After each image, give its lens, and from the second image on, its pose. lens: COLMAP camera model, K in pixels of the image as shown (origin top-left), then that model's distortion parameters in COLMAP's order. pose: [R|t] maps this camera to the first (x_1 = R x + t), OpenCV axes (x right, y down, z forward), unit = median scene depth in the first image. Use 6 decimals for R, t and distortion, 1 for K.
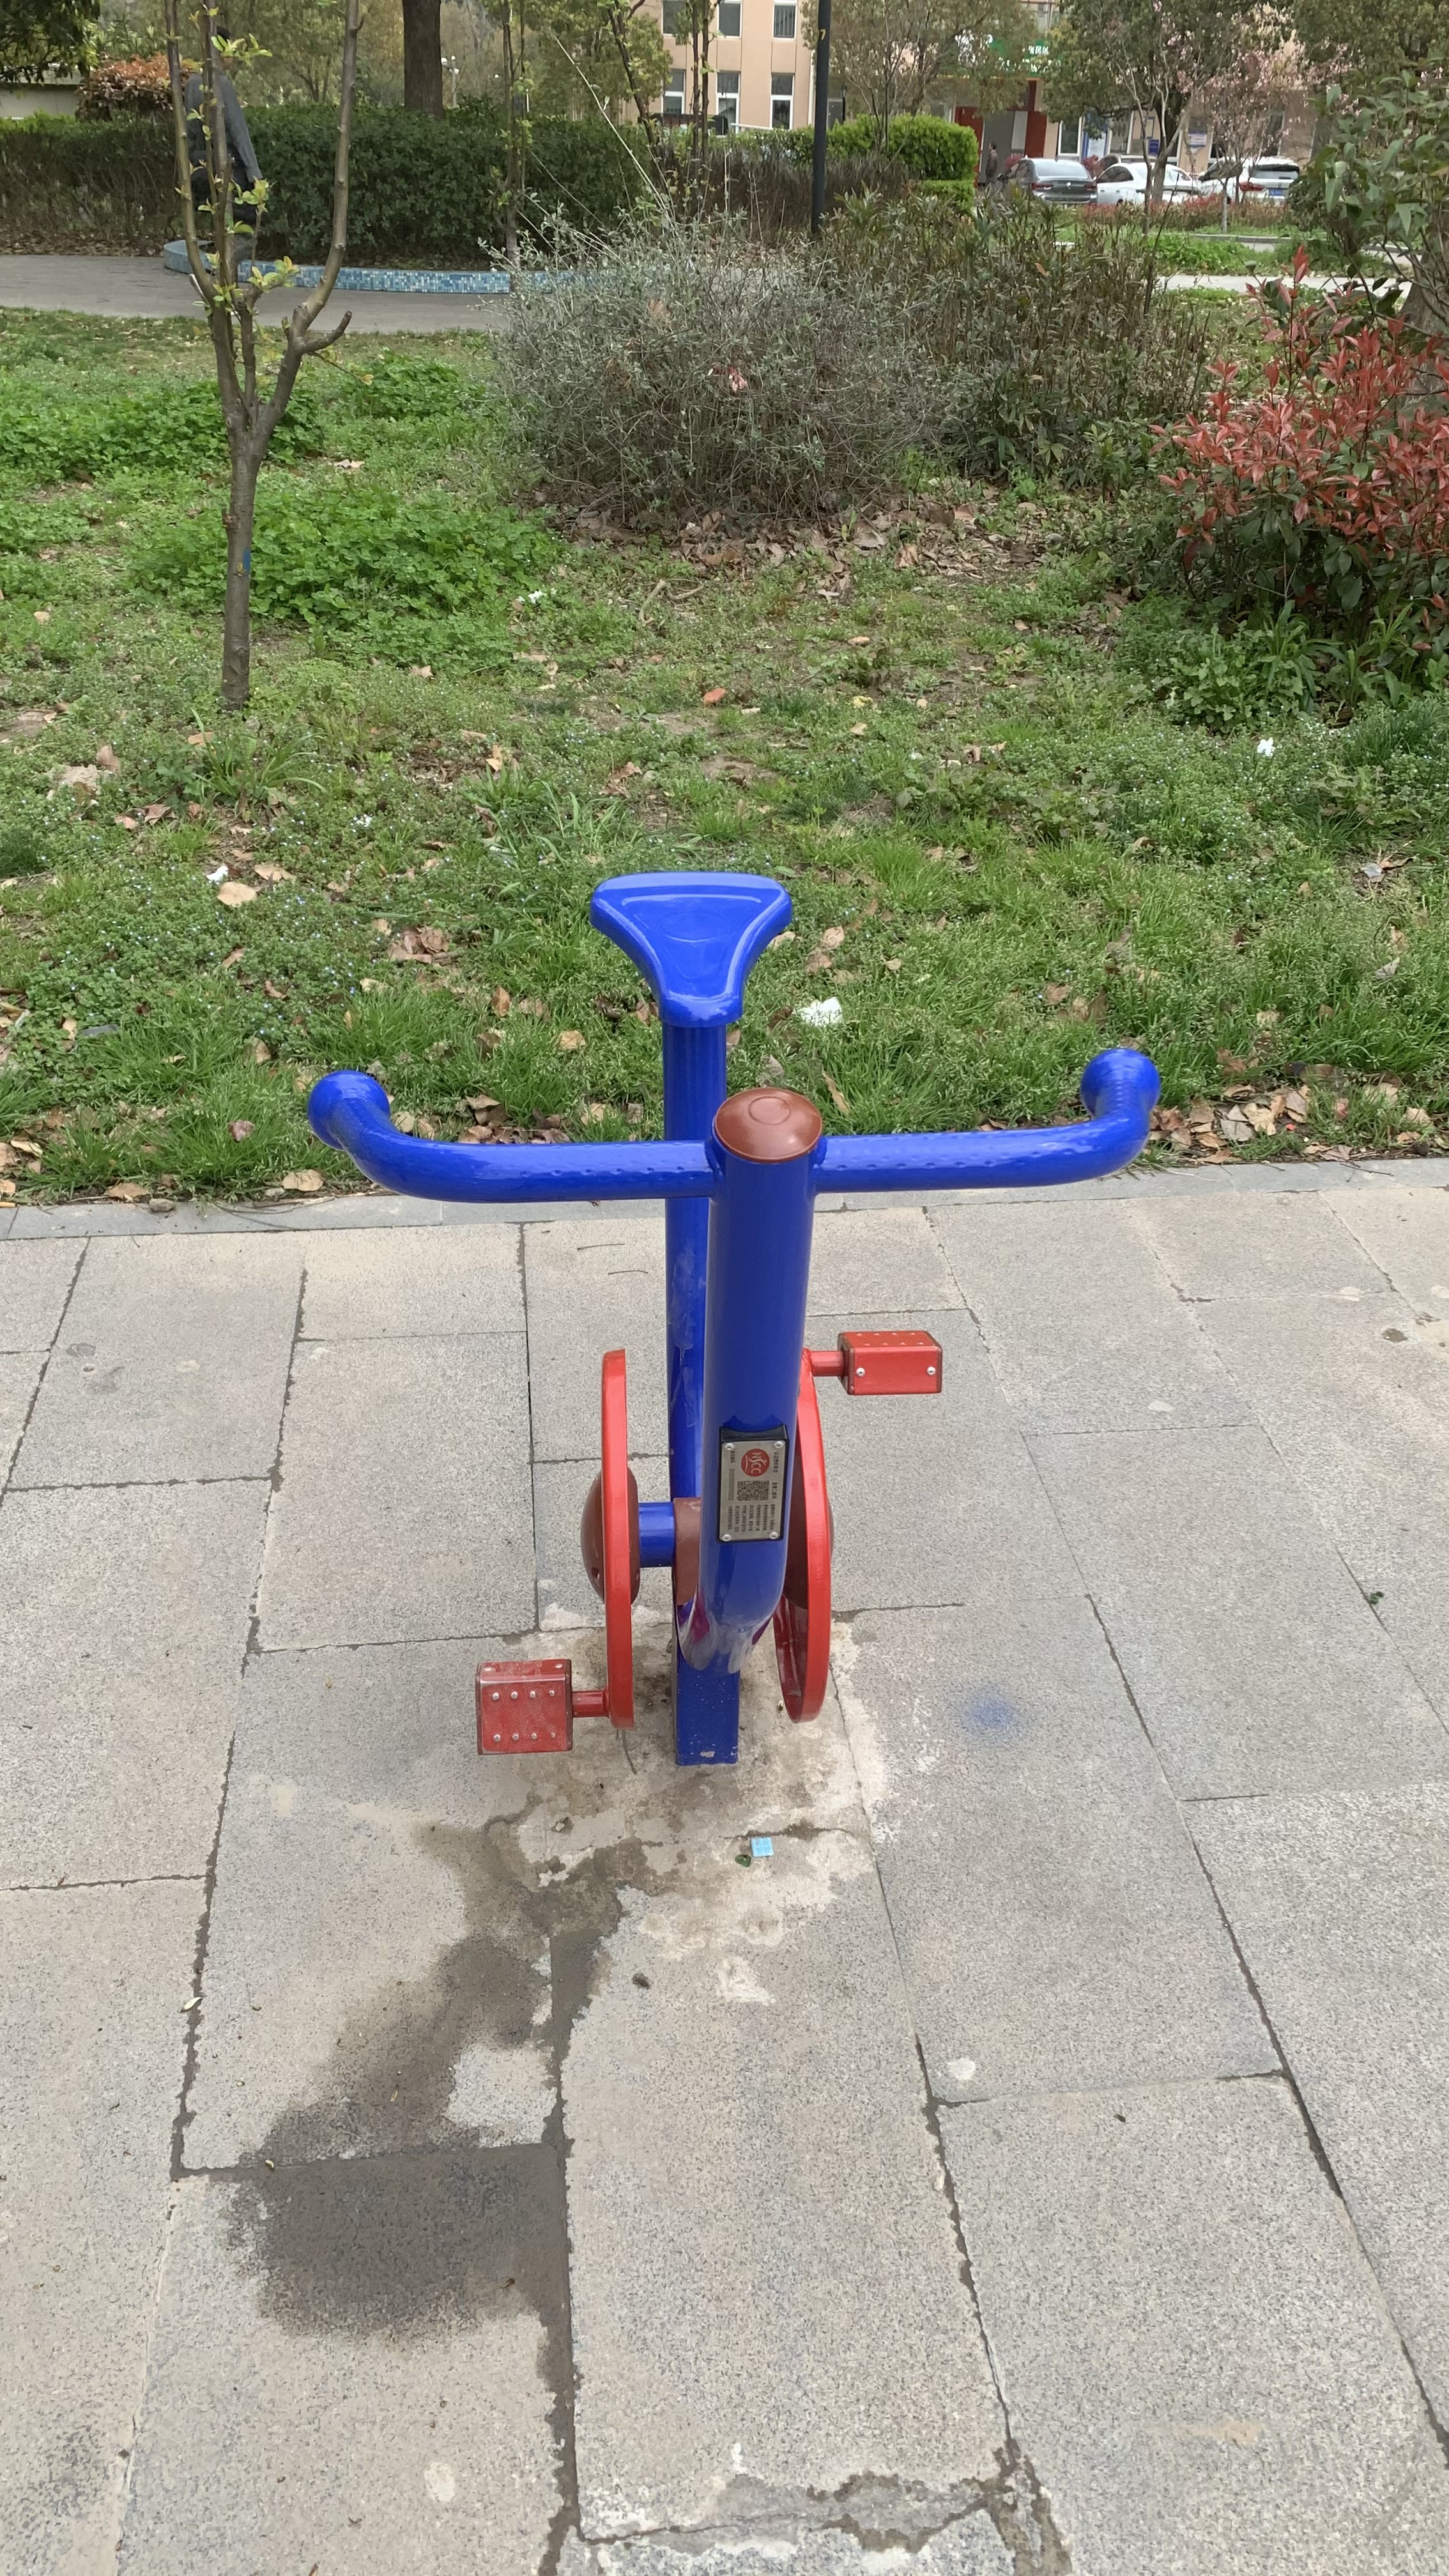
lens RADIAL K [[1971.2, 0, 720.2], [0, 1971.2, 1289.6], [0, 0, 1]] dist [0.009150, -0.004564]
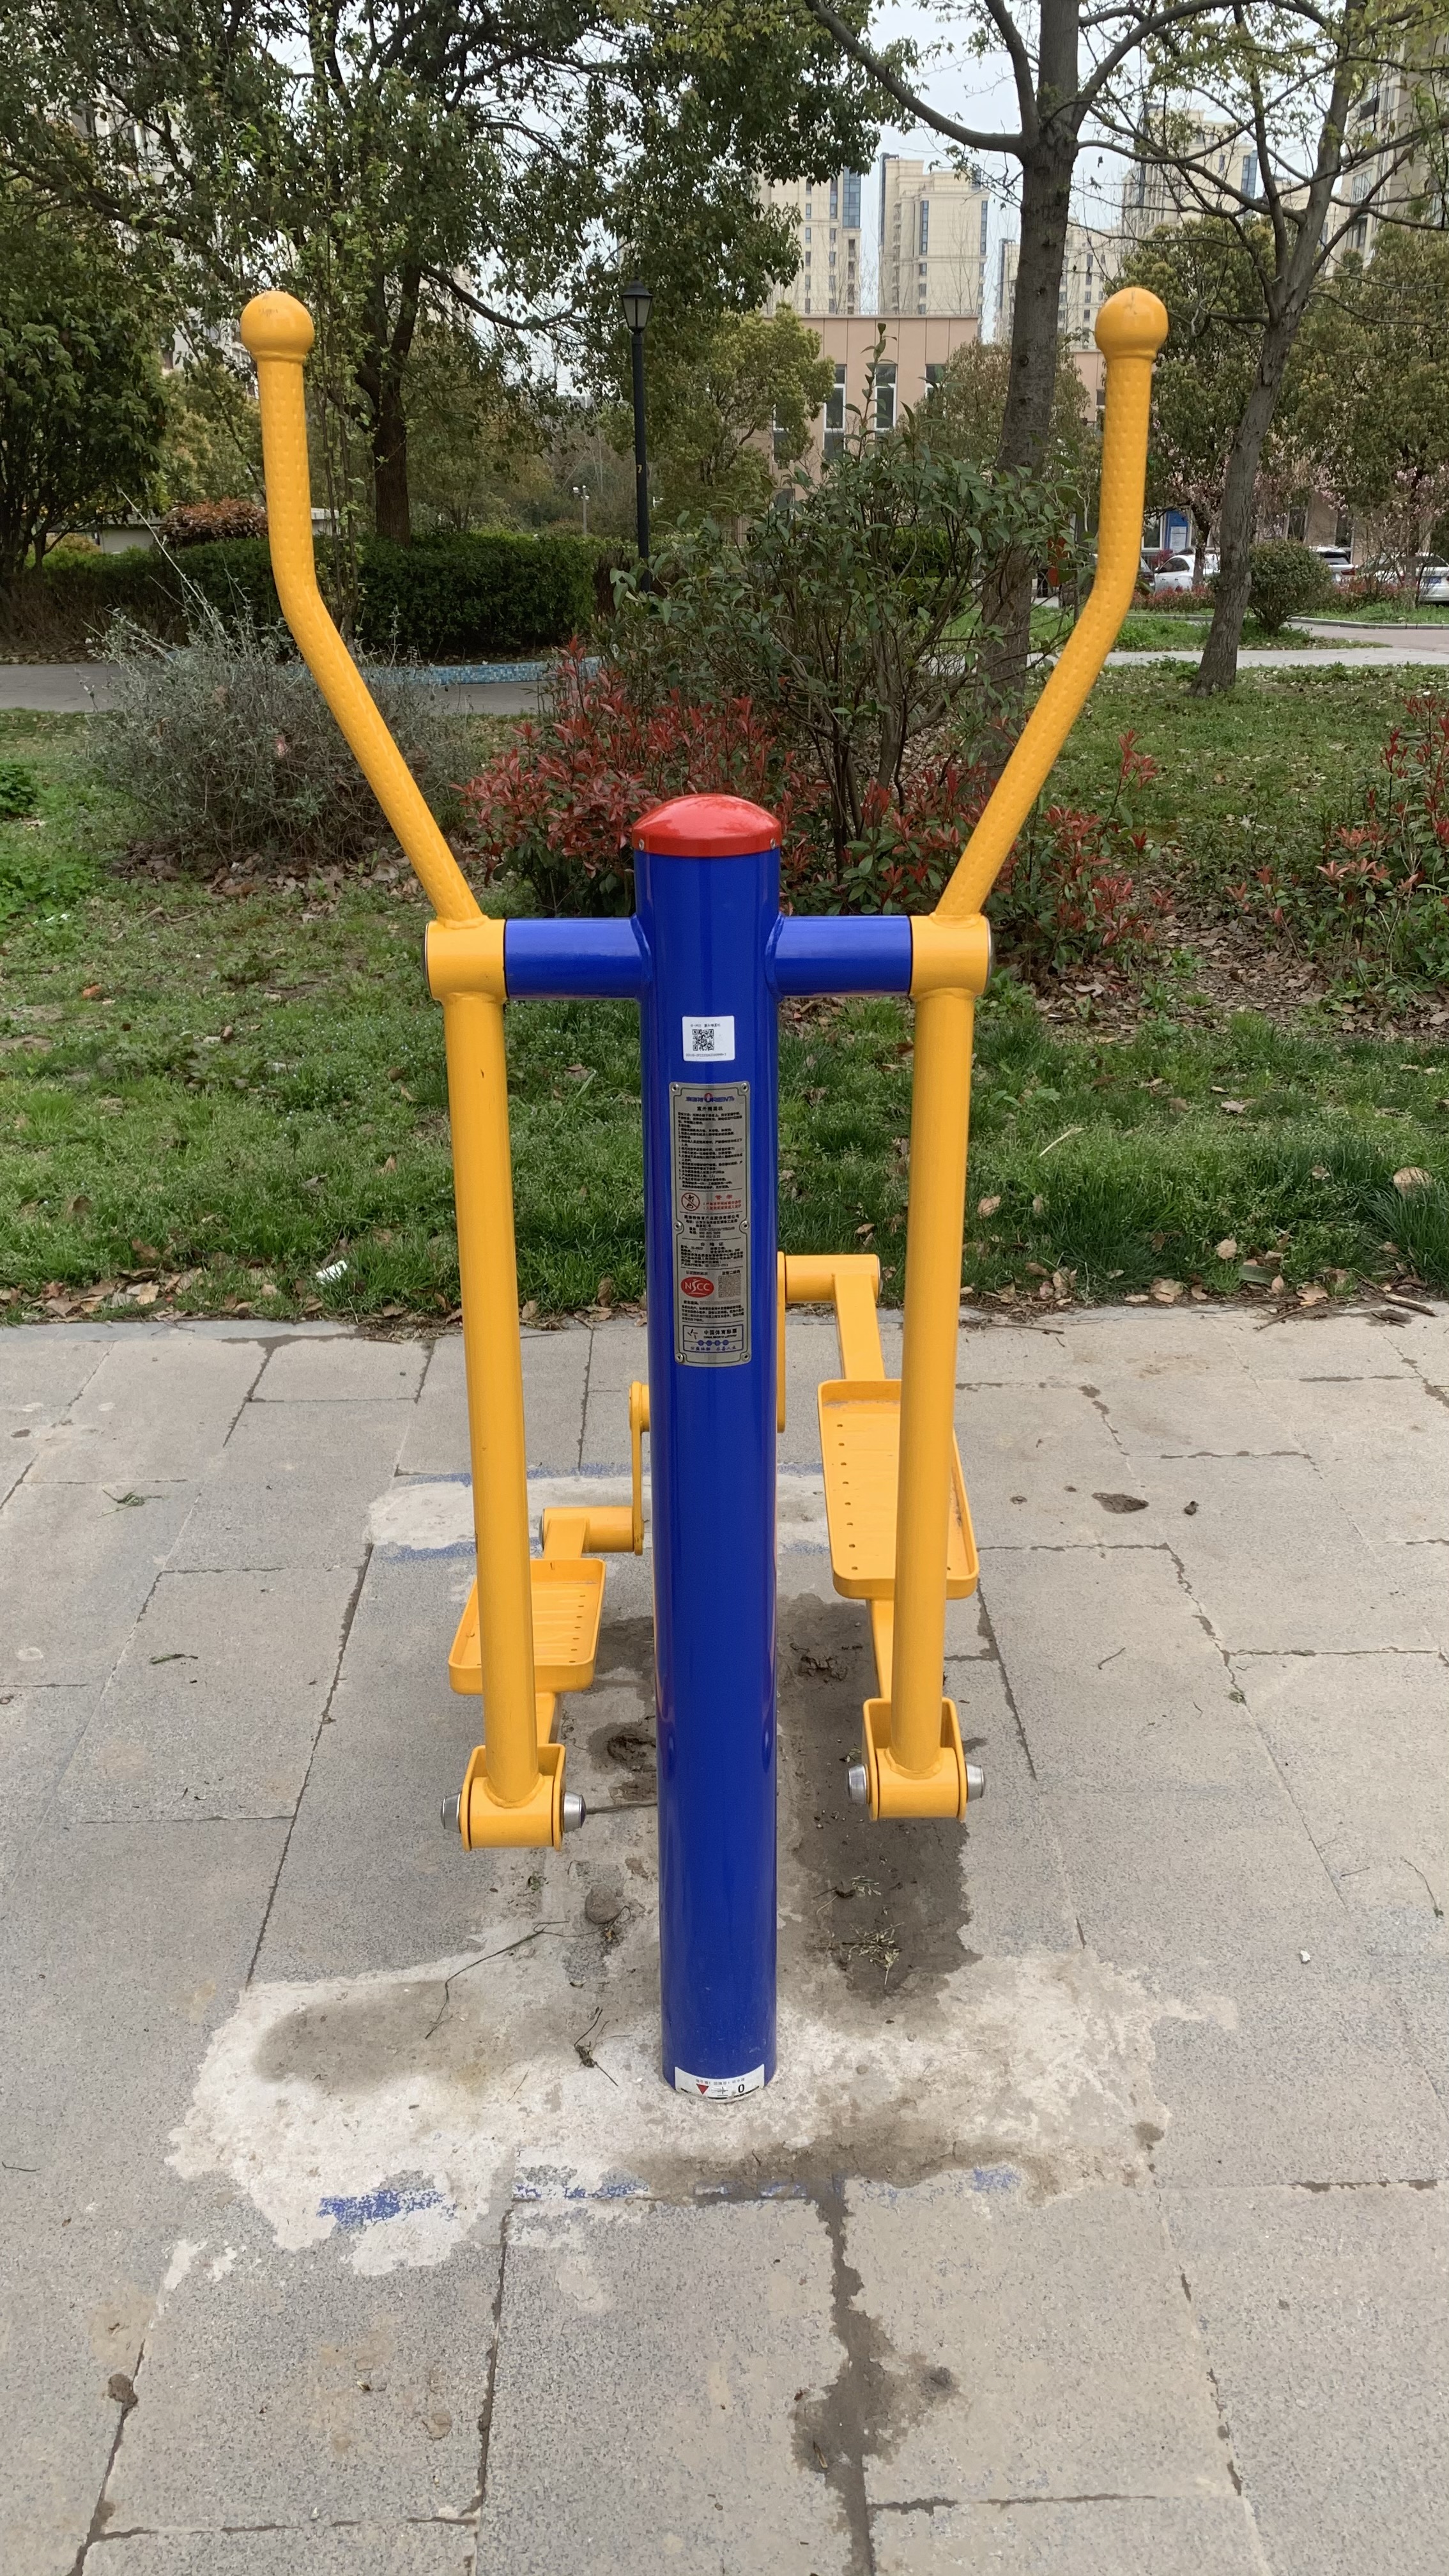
lens RADIAL K [[1971.2, 0, 728.2], [0, 1971.2, 1289.1], [0, 0, 1]] dist [0.009150, -0.004564]
pose [[0.997233, -0.005087, -0.074159, 0.139248], [-0.007363, 0.985990, -0.166641, 0.021907], [0.073968, 0.166726, 0.983225, -0.036791]]
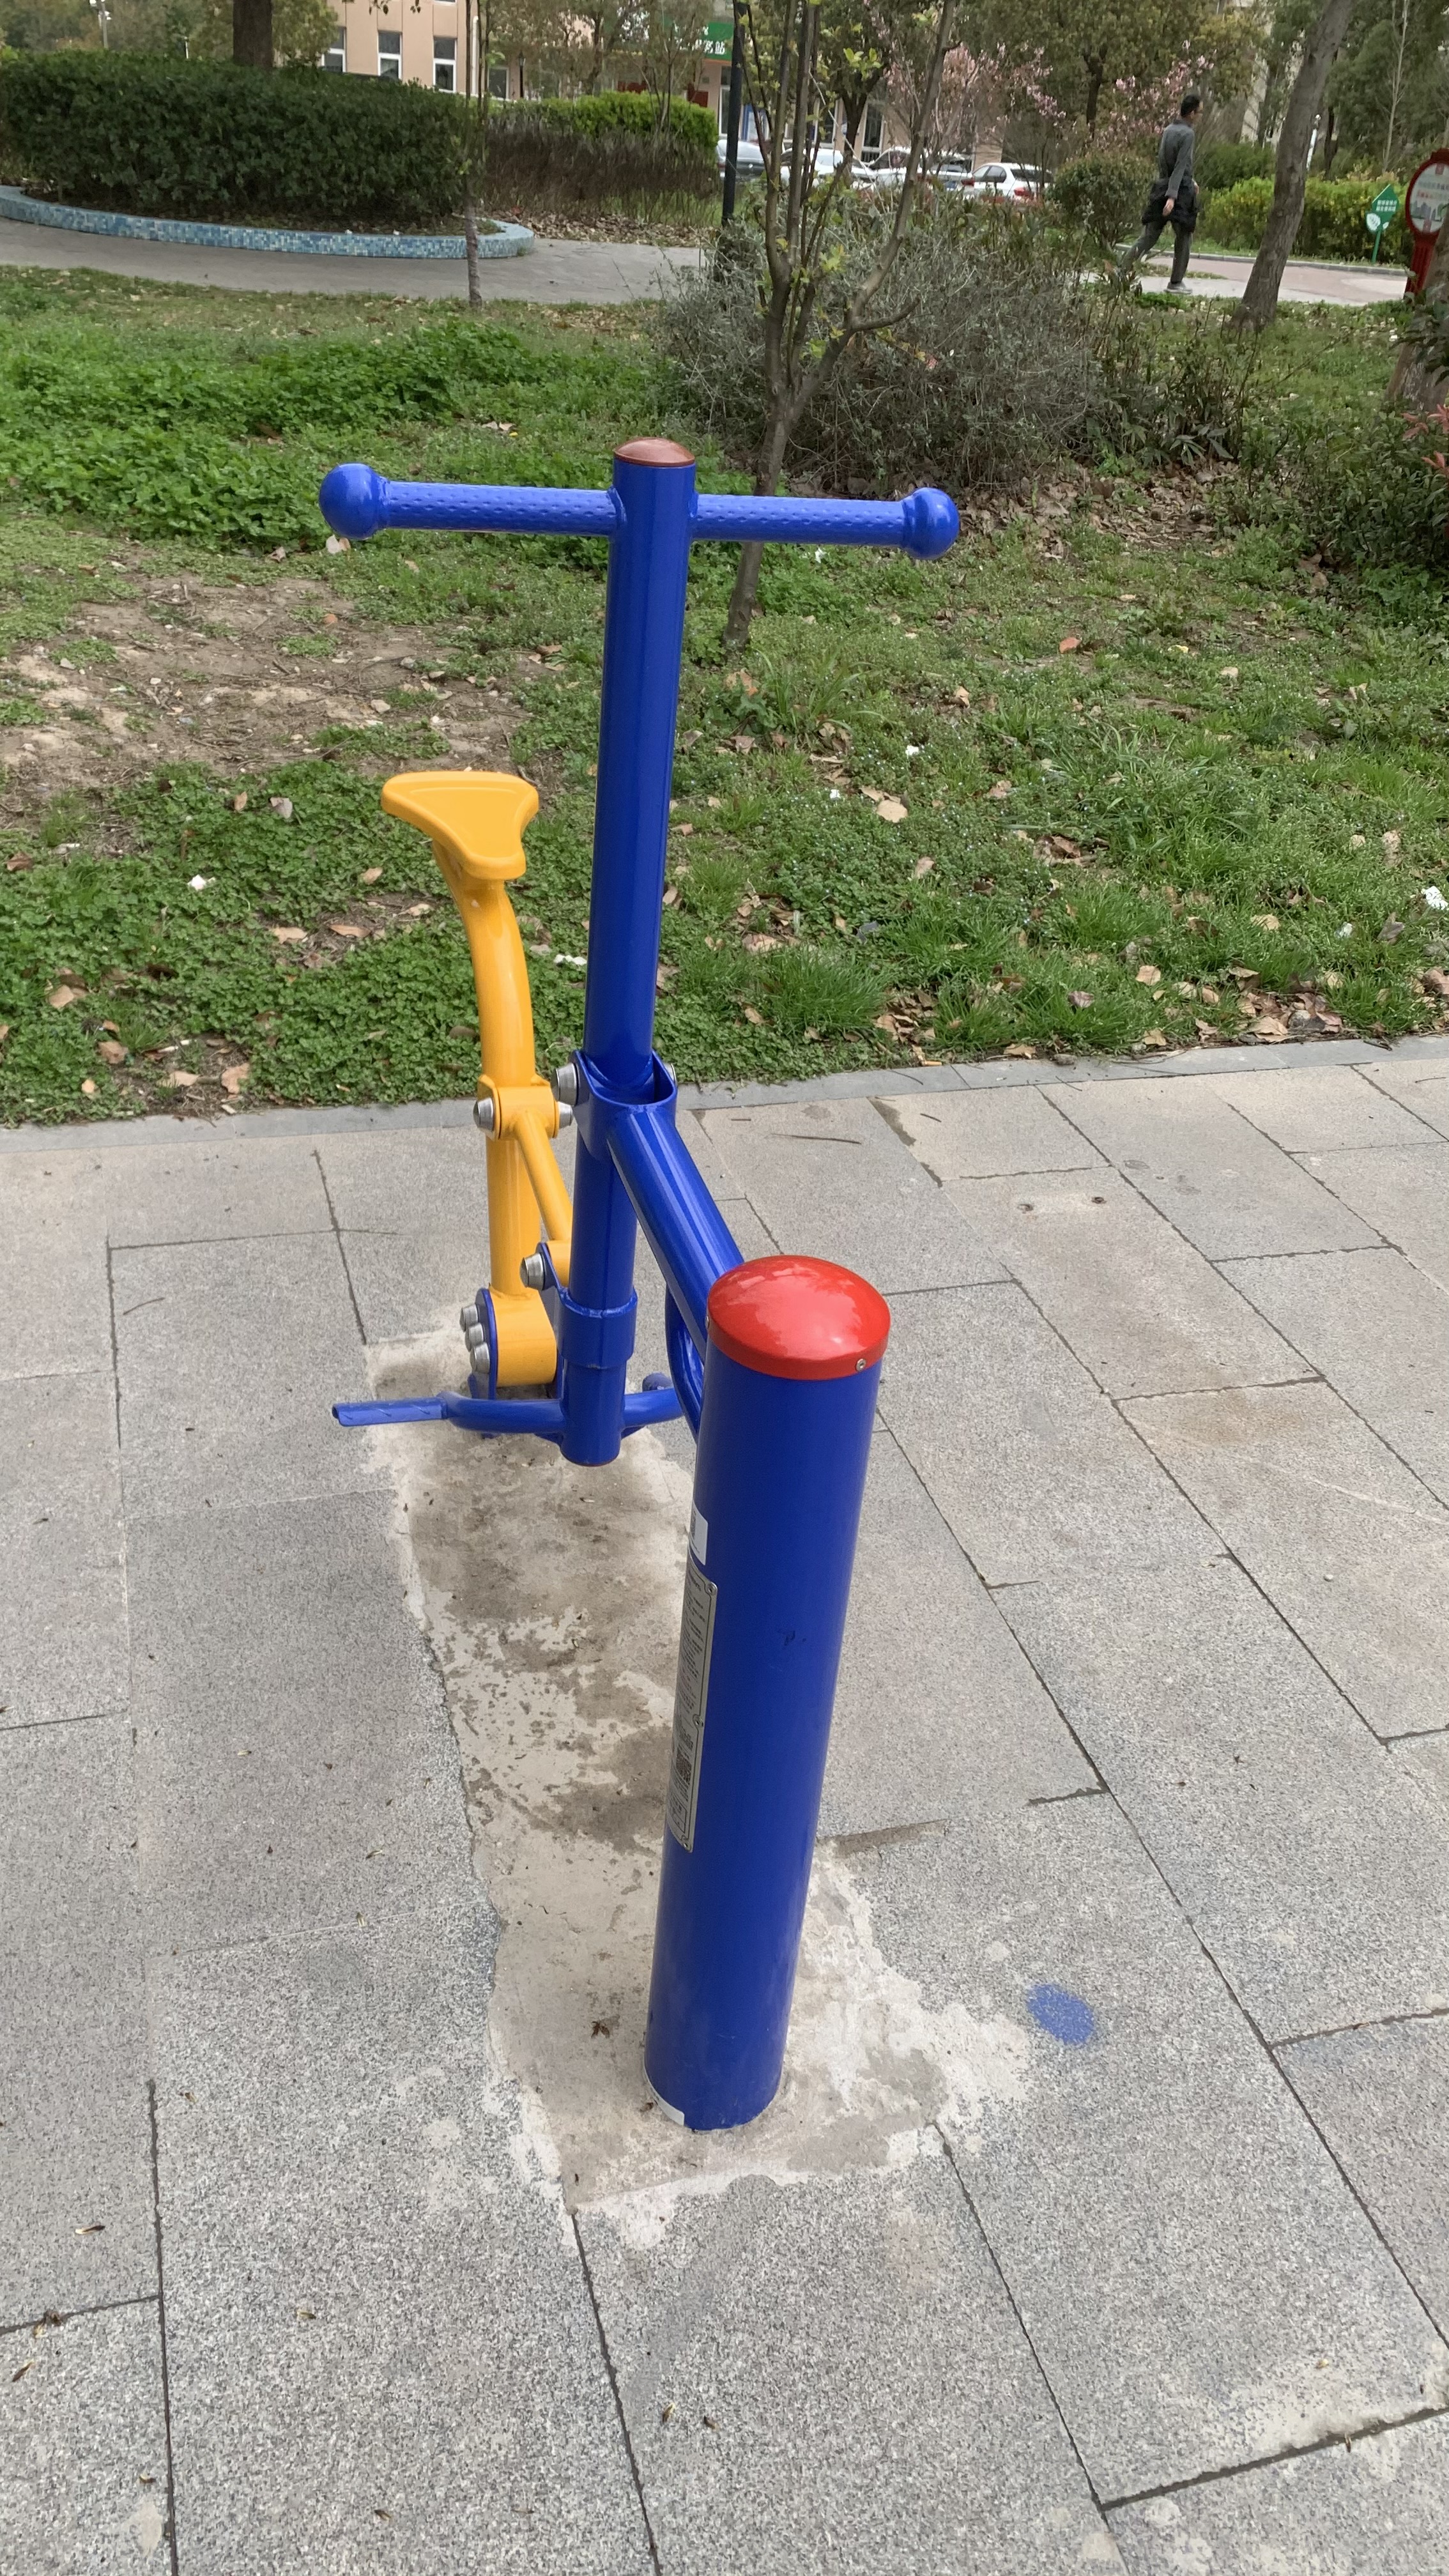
lens RADIAL K [[1971.2, 0, 723.0], [0, 1971.2, 1289.1], [0, 0, 1]] dist [0.009150, -0.004564]
pose [[0.982390, -0.051679, 0.179554, -0.139723], [0.049534, 0.998638, 0.016416, 0.012943], [-0.180158, -0.007233, 0.983611, -0.025443]]
